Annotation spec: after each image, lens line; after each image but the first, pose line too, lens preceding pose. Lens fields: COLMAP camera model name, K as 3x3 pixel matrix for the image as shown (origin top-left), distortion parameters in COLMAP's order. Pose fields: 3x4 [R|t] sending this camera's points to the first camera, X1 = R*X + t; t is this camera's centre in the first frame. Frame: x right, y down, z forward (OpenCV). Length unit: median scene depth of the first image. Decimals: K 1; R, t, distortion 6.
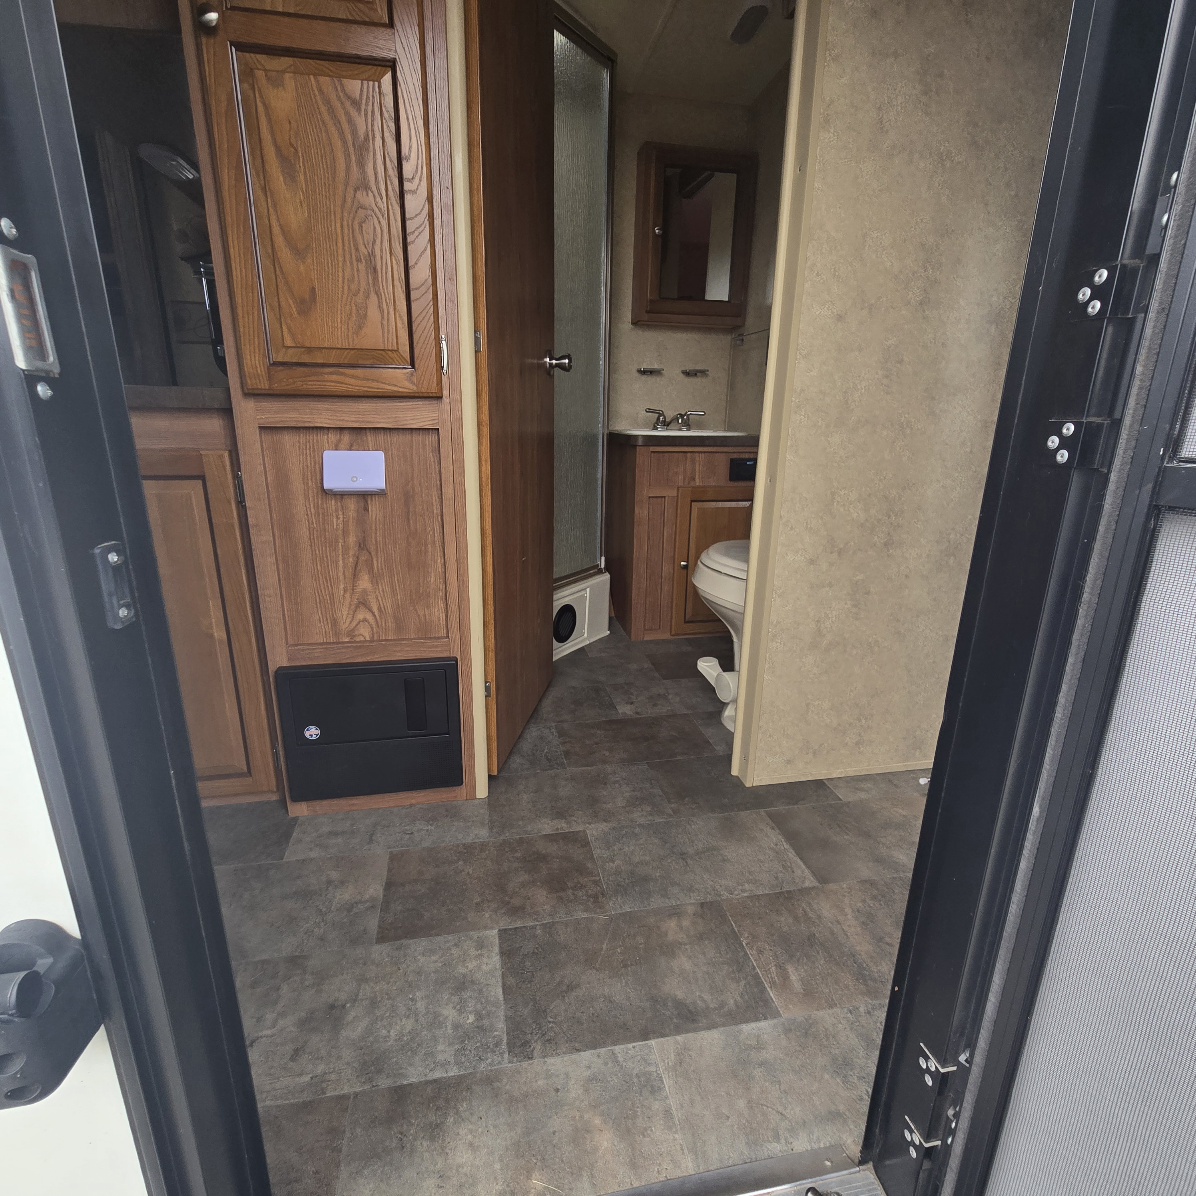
lens RADIAL K [[657.8, 0, 593.3], [0, 657.8, 600.9], [0, 0, 1]] dist [-0.004736, 0.004274]
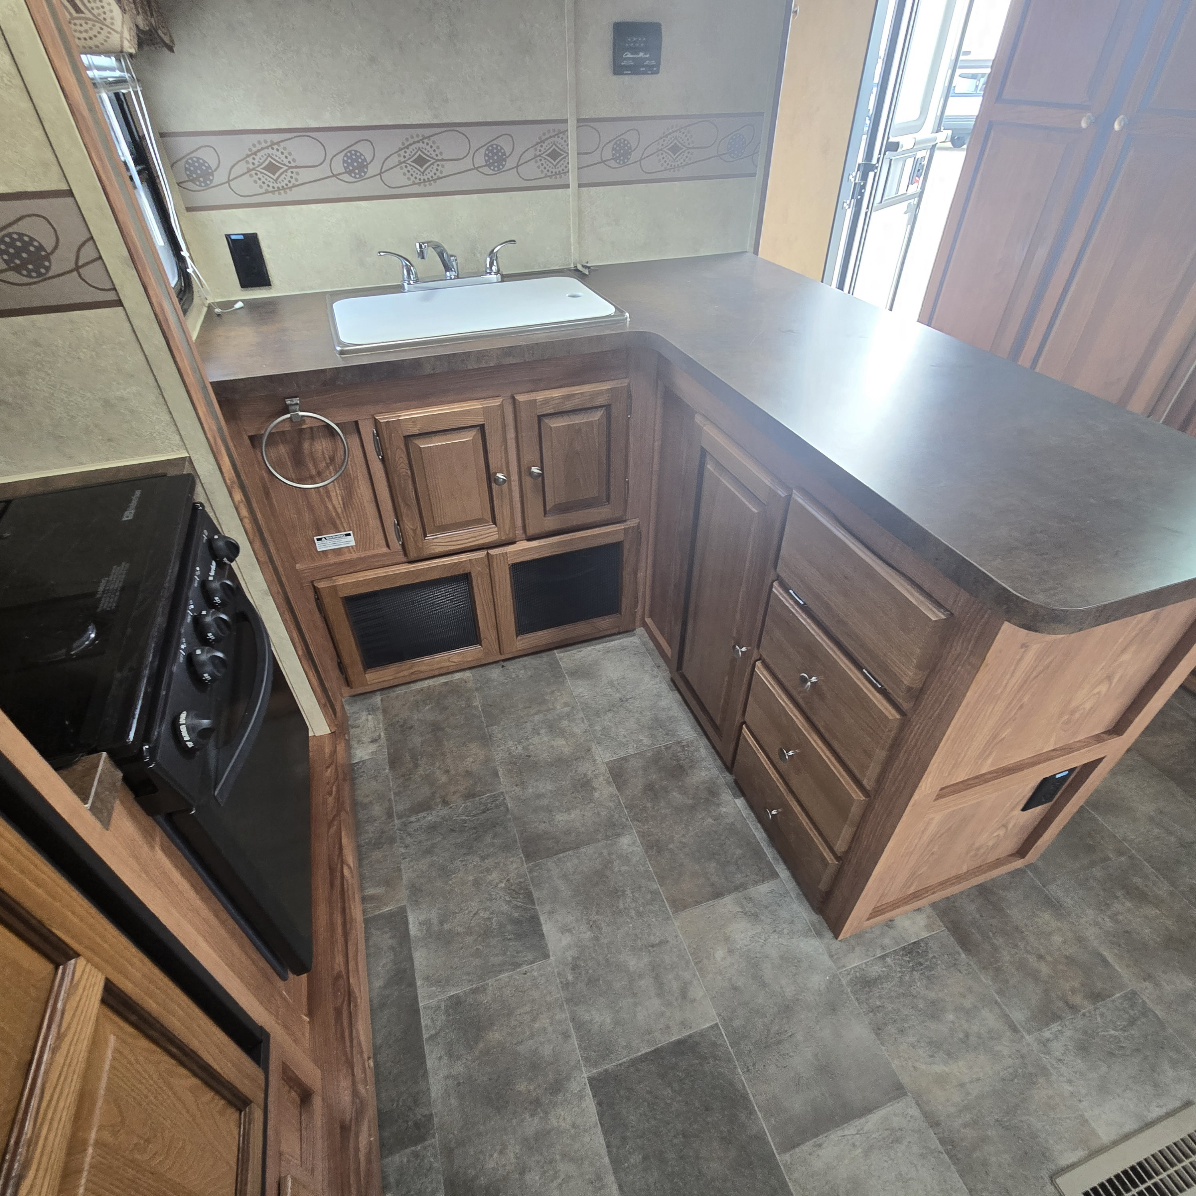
lens RADIAL K [[657.8, 0, 593.3], [0, 657.8, 610.9], [0, 0, 1]] dist [-0.004736, 0.004274]
pose [[-0.136239, -0.648293, 0.749103, -0.425313], [0.281475, 0.699659, 0.656695, -0.632026], [-0.949848, 0.300321, 0.087158, 0.333268]]
